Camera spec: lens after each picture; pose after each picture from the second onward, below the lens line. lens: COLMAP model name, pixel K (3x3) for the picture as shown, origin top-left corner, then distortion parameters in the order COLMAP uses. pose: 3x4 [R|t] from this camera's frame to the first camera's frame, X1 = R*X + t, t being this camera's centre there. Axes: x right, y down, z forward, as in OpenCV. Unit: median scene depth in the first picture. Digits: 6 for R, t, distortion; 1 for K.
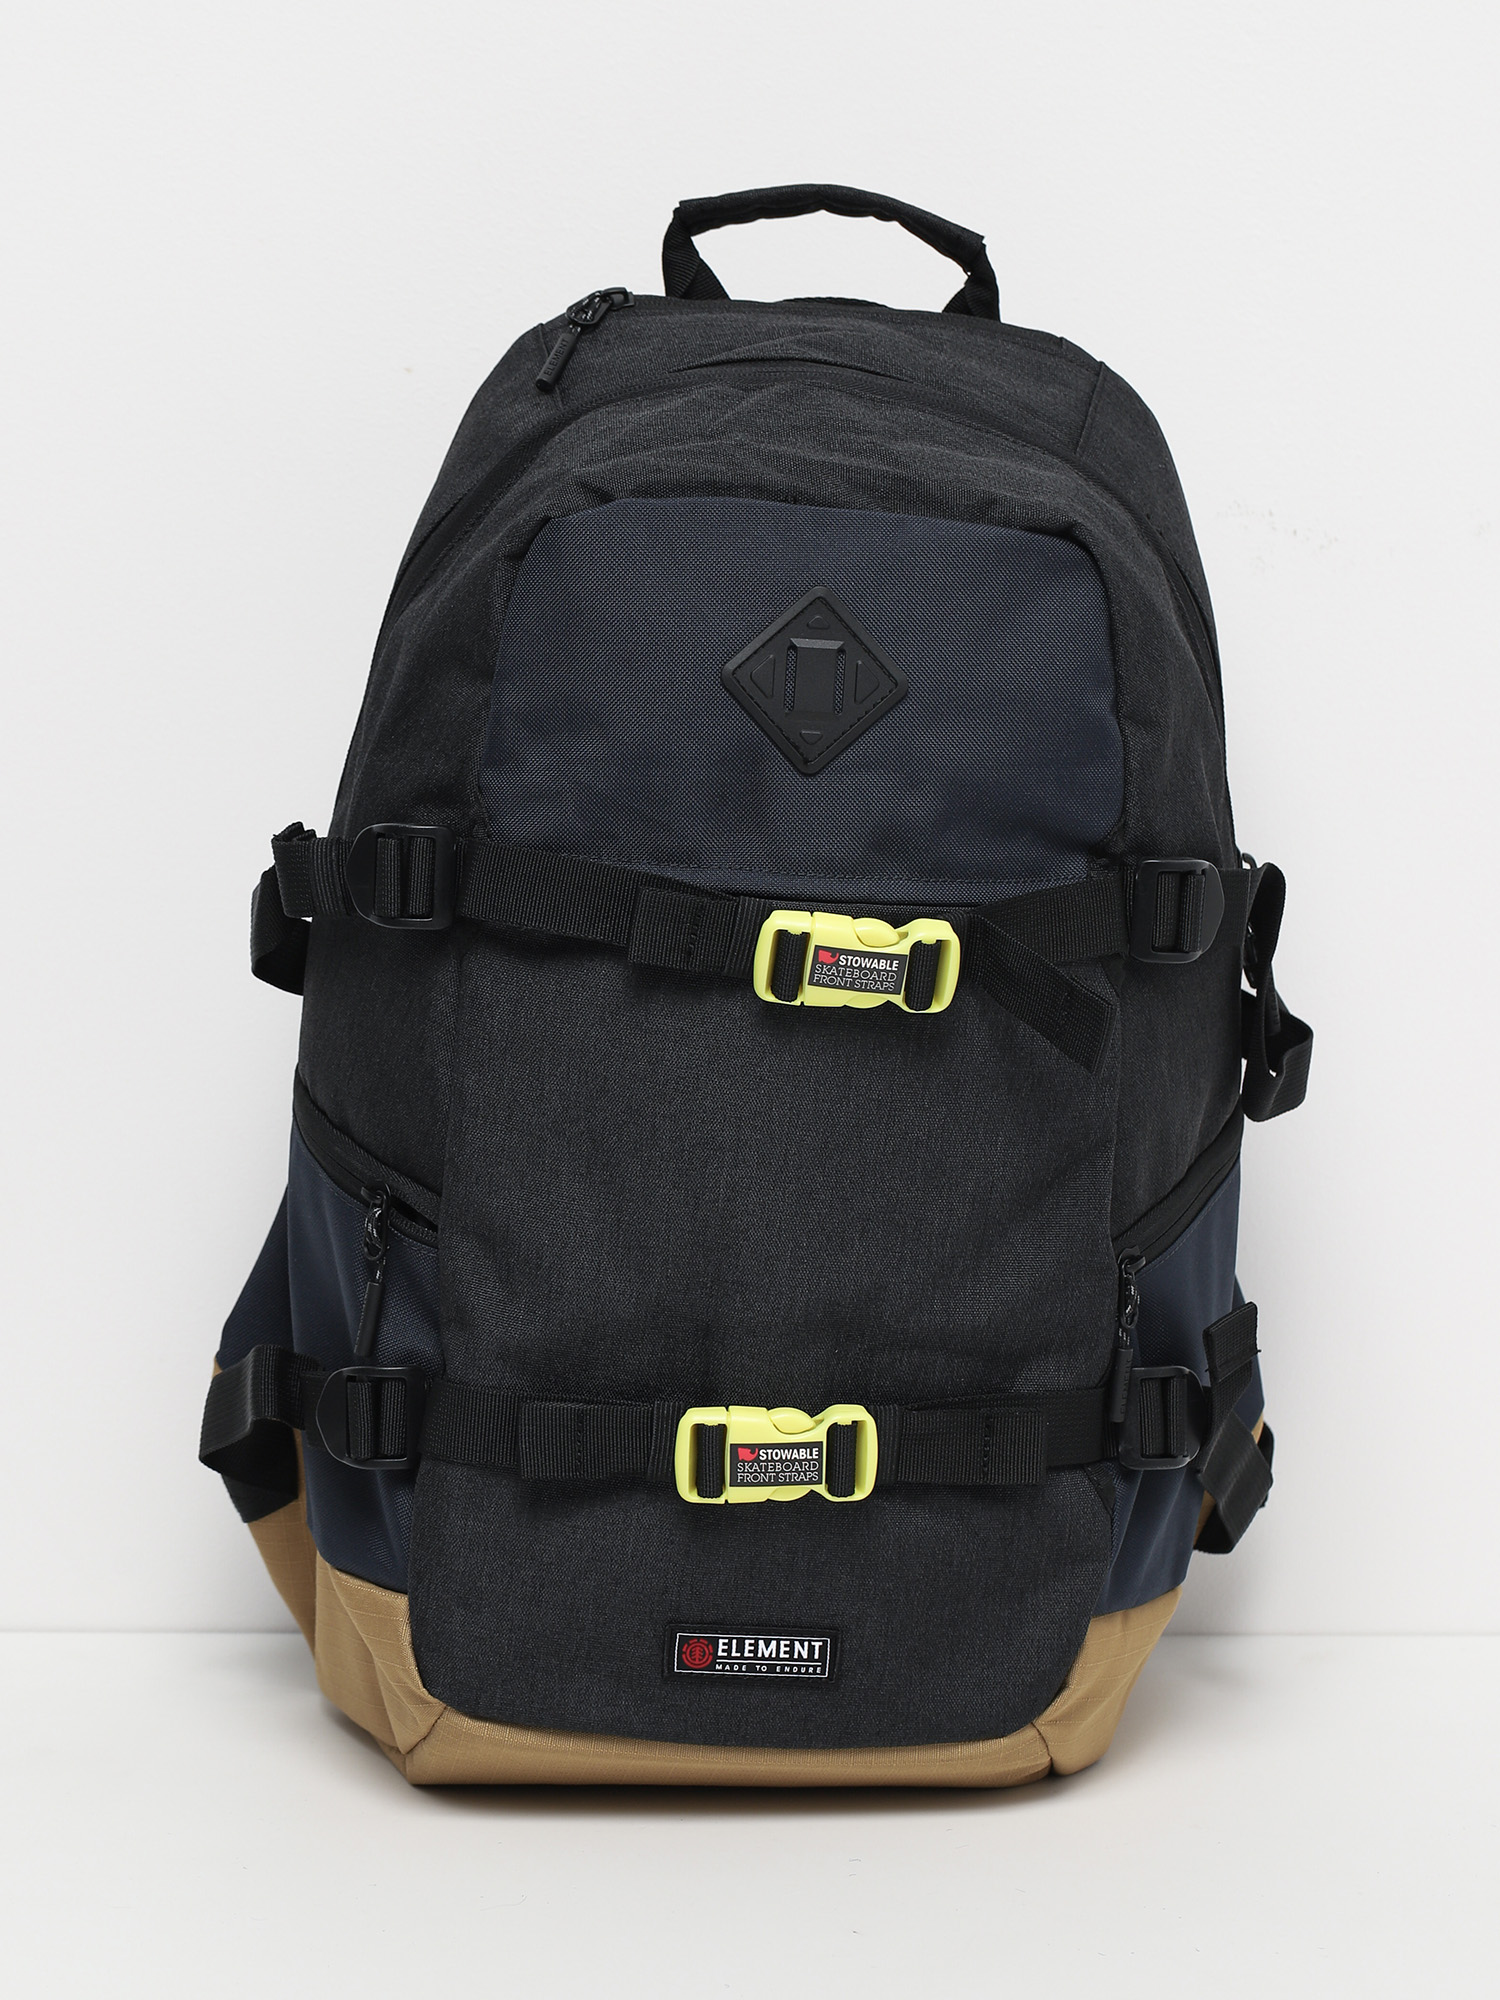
lens RADIAL K [[5662.0, 0, 750.0], [0, 5662.0, 1000.0], [0, 0, 1]] dist [-0.895588, 21.405298]
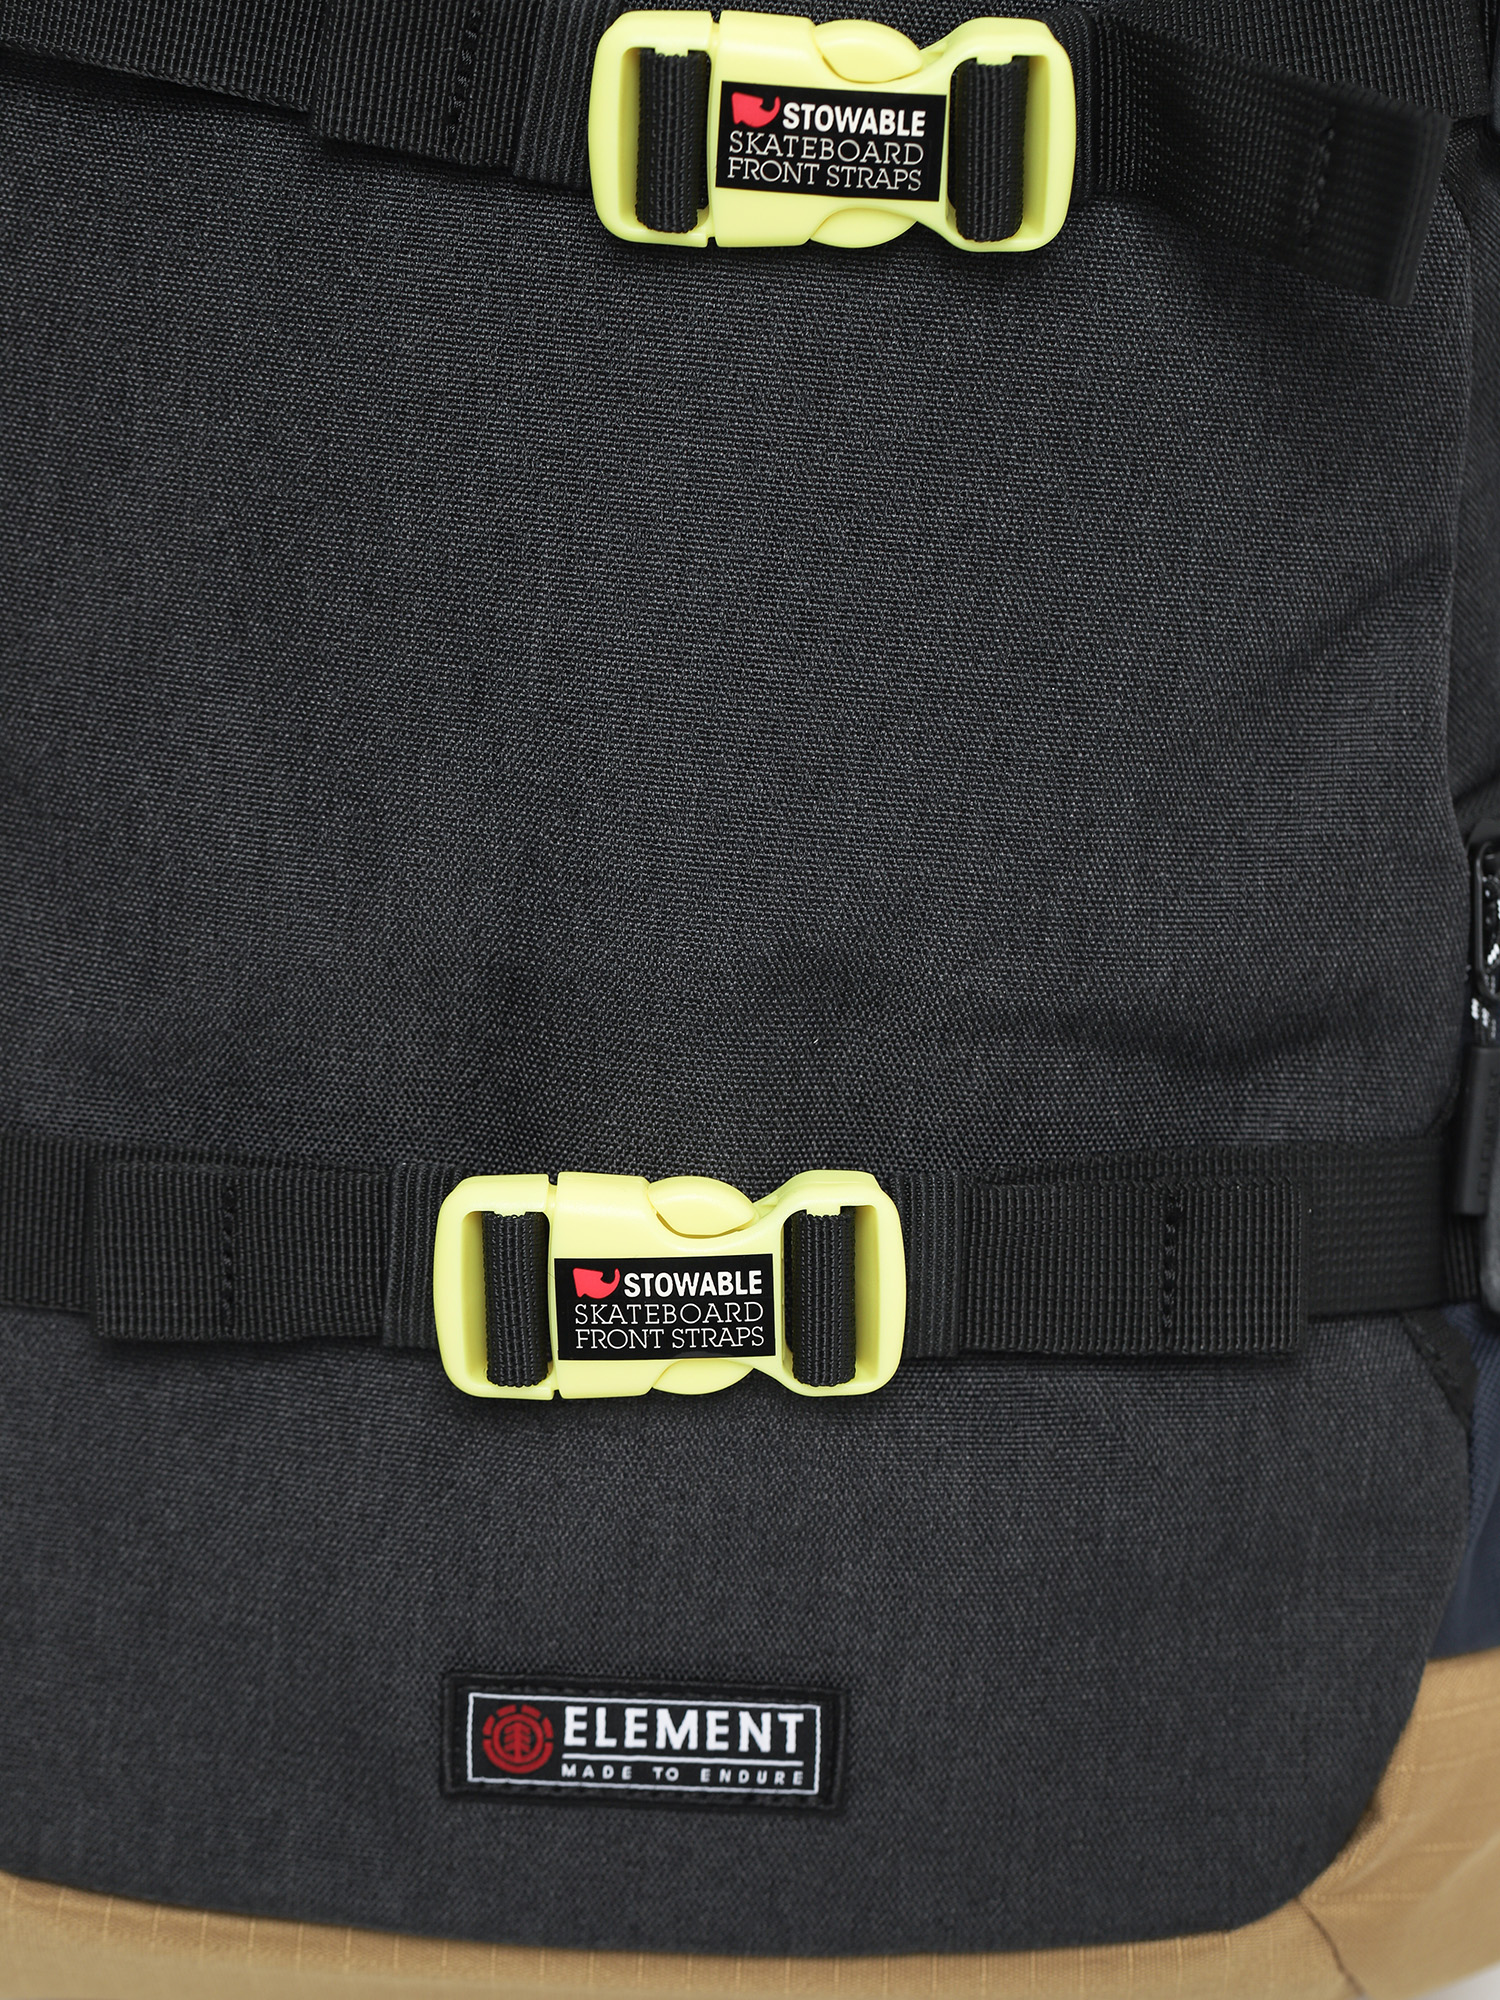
lens RADIAL K [[5662.0, 0, 750.0], [0, 5662.0, 1000.0], [0, 0, 1]] dist [-0.895588, 21.405298]
pose [[0.993846, -0.007728, -0.110502, 0.058013], [0.009176, 0.999879, 0.012600, 0.052711], [0.110392, -0.013537, 0.993796, 0.563499]]
